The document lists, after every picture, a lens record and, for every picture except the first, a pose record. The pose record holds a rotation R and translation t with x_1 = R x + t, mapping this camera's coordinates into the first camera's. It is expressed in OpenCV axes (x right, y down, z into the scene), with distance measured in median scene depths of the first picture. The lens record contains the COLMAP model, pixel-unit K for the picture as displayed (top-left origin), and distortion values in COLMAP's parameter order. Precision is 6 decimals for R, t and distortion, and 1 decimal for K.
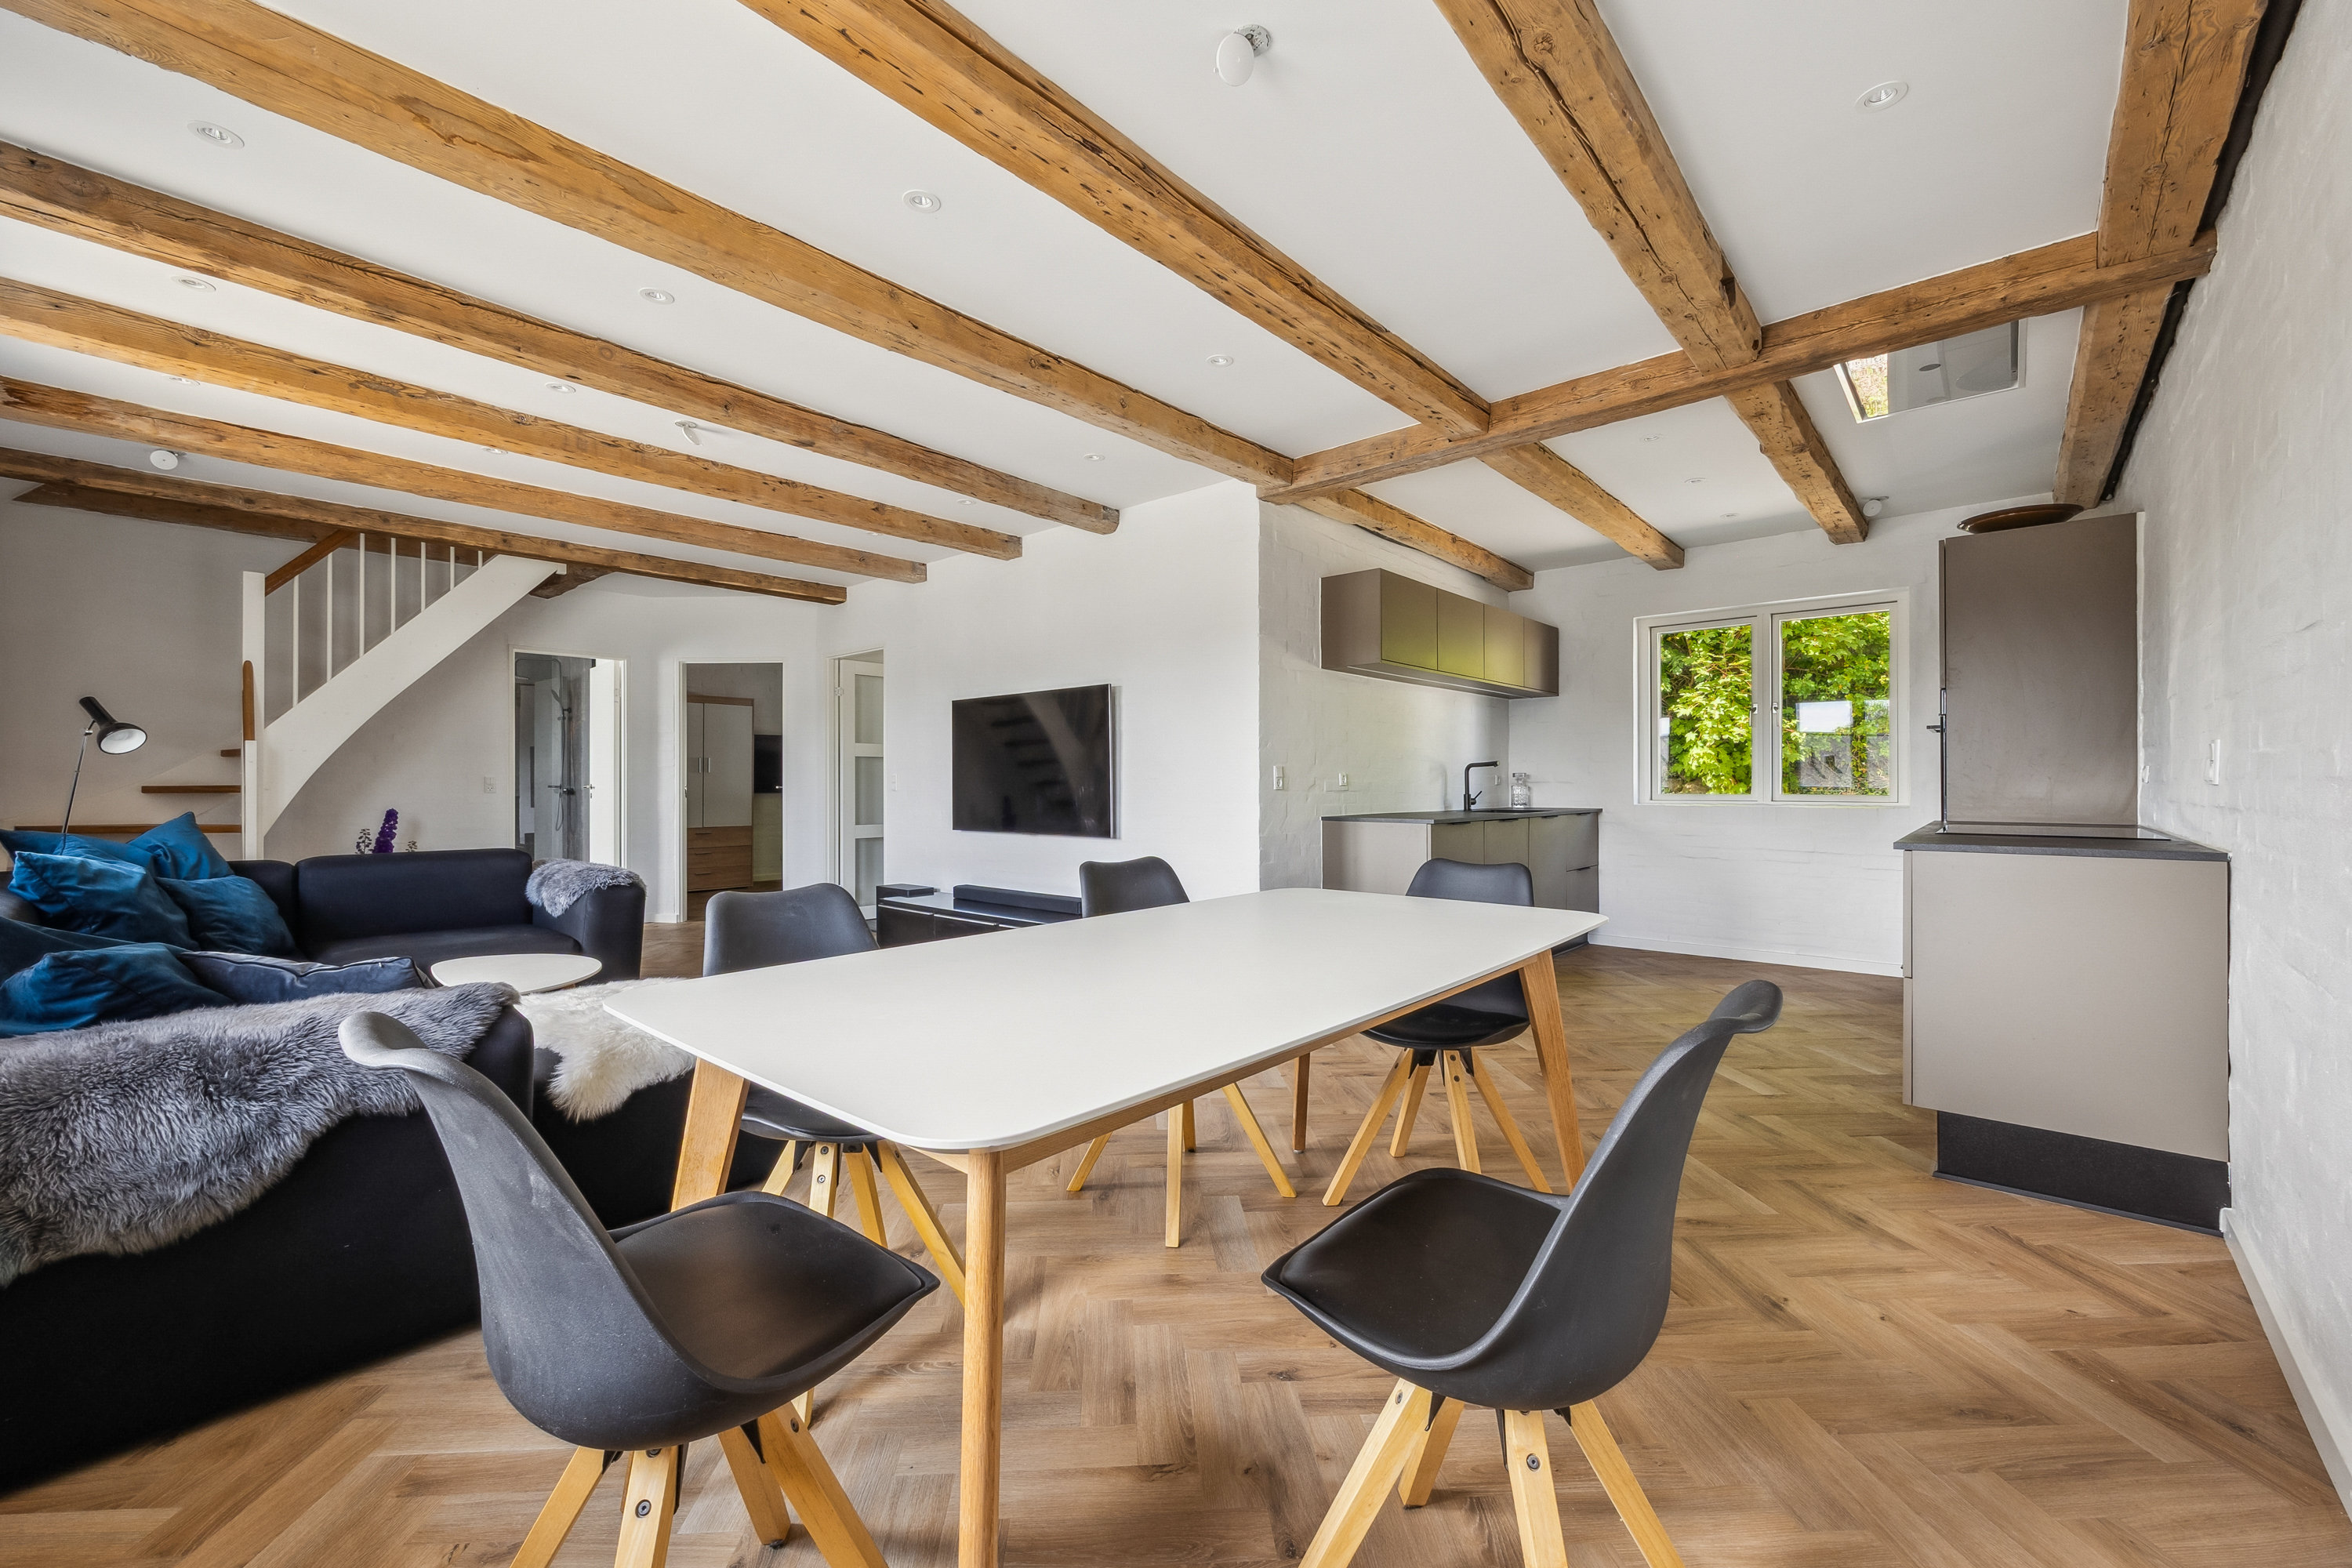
lens RADIAL K [[931.4, 0, 1166.7], [0, 931.4, 780.6], [0, 0, 1]] dist [0.000676, 0.000188]
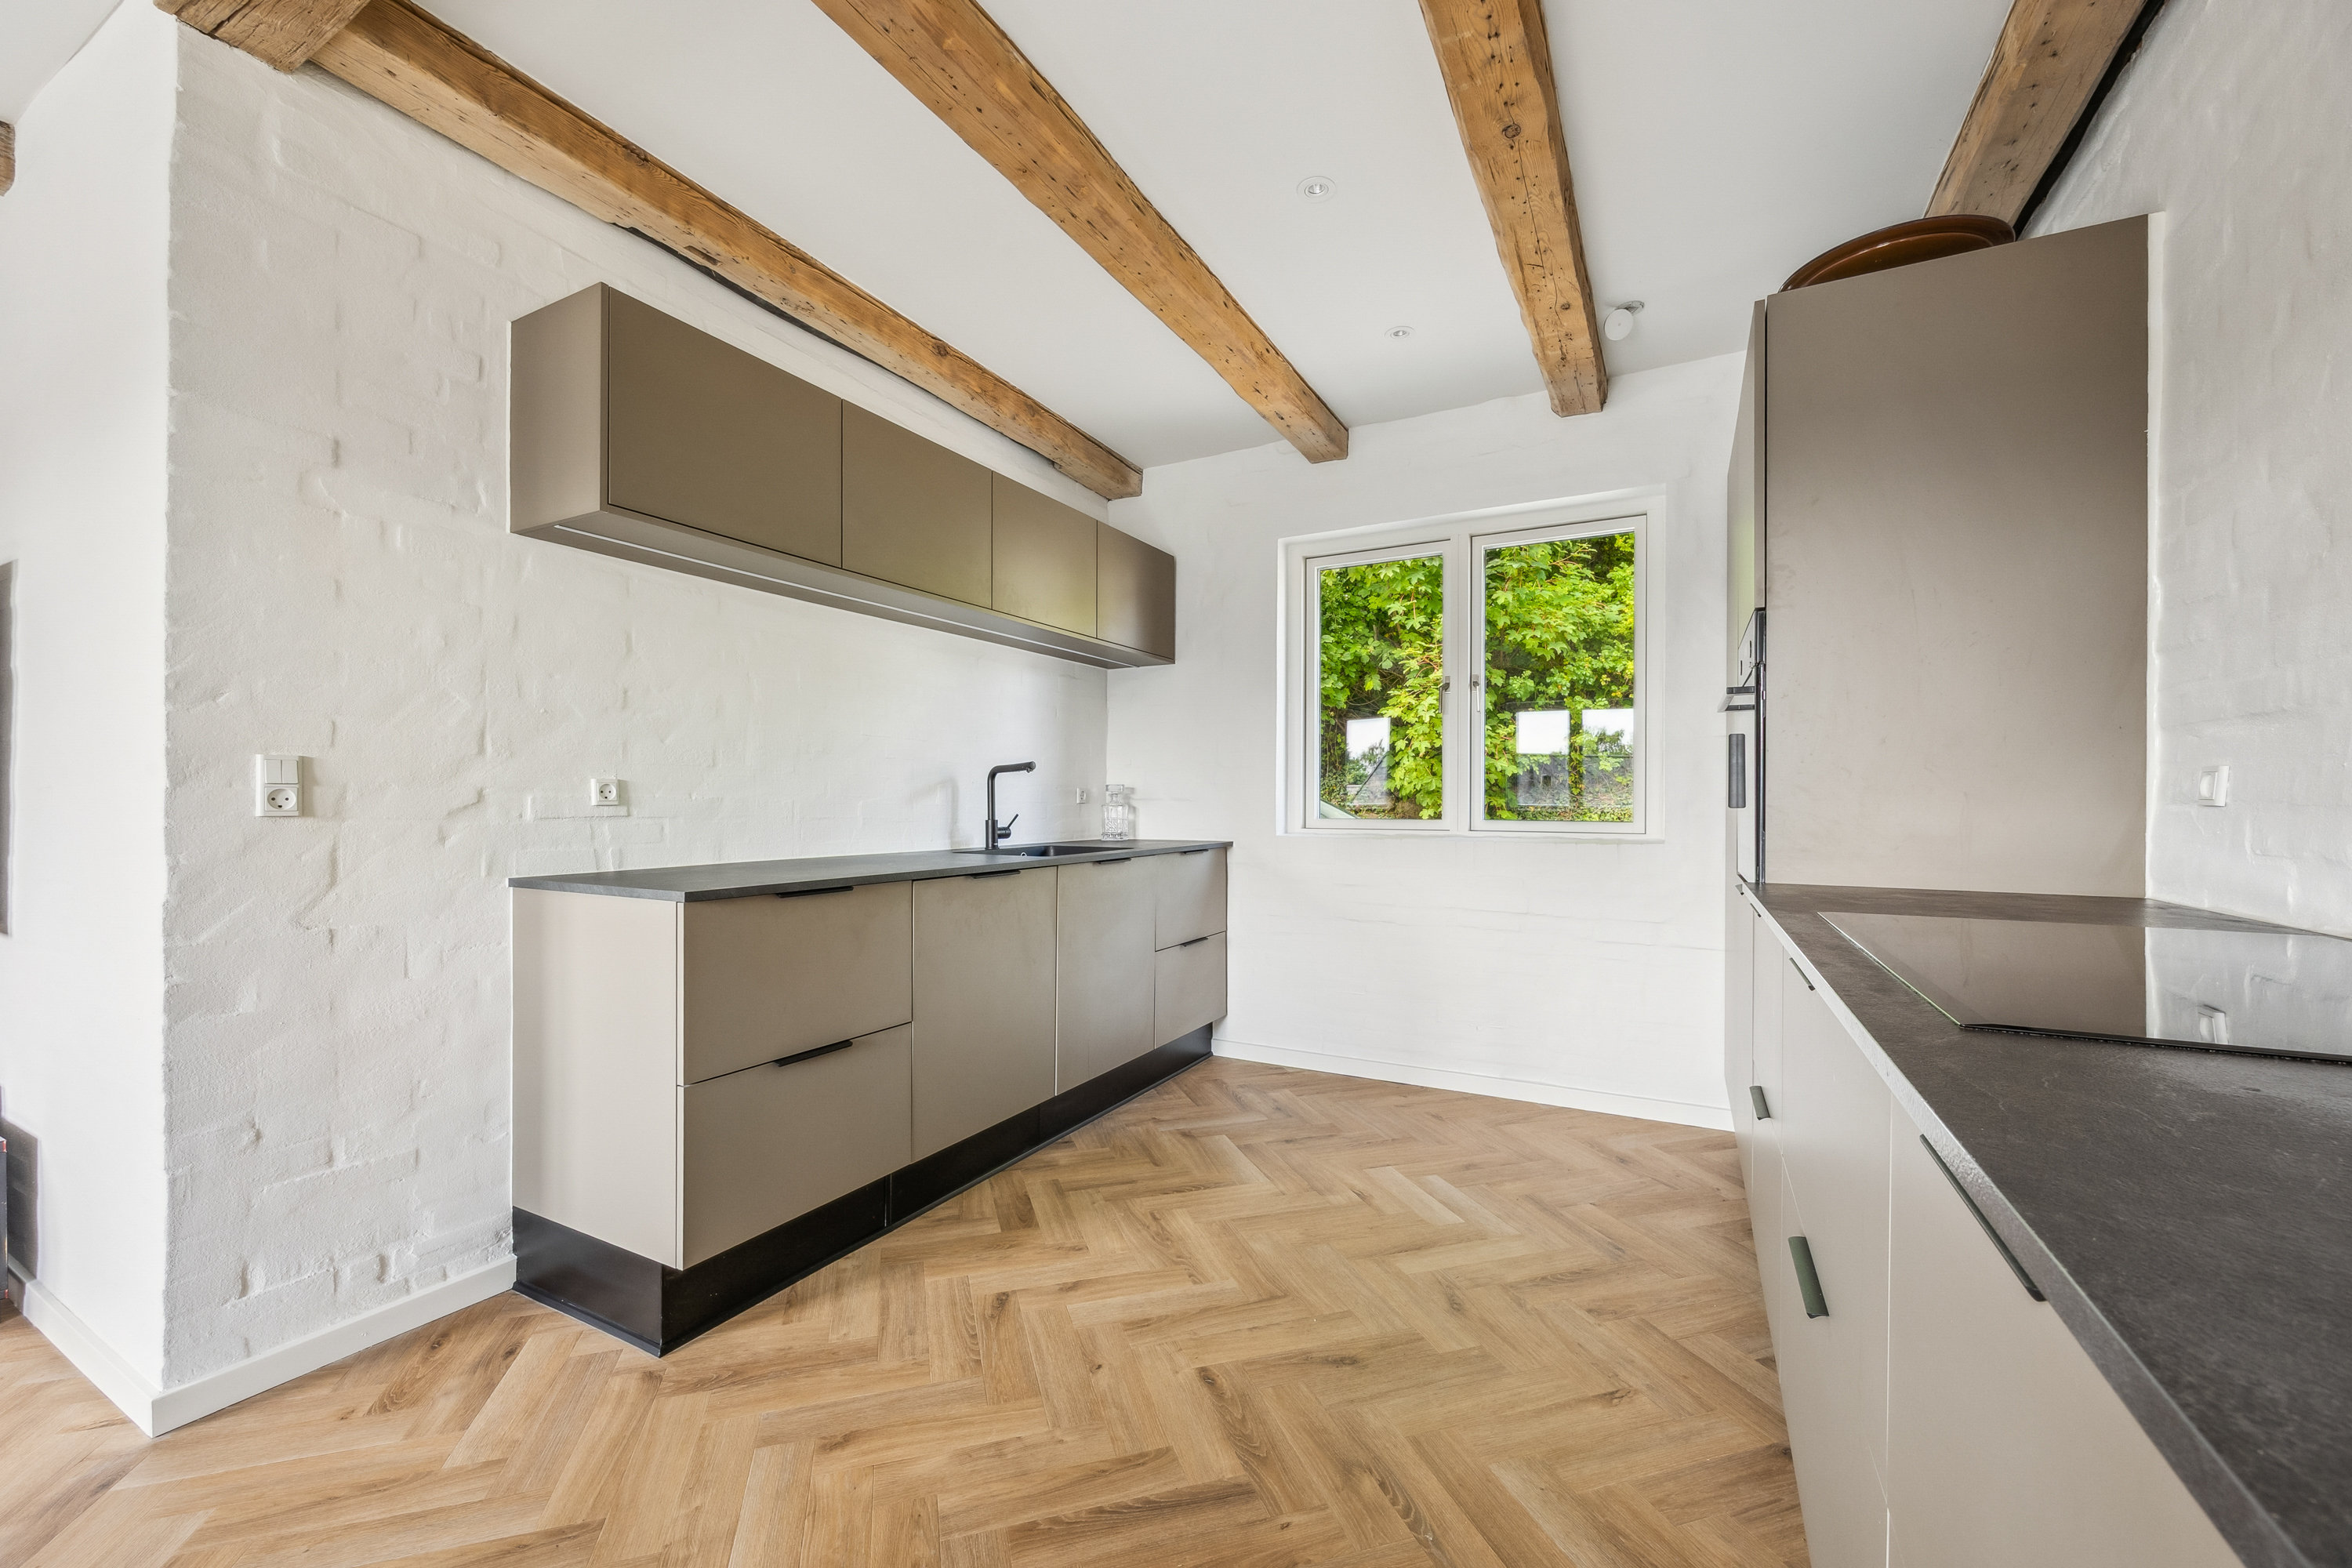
lens RADIAL K [[931.4, 0, 1181.5], [0, 931.4, 801.4], [0, 0, 1]] dist [0.000676, 0.000188]
pose [[0.970493, 0.004355, 0.241091, 0.278926], [-0.005792, 0.999969, 0.005251, -0.000444], [-0.241061, -0.006493, 0.970488, 0.390319]]
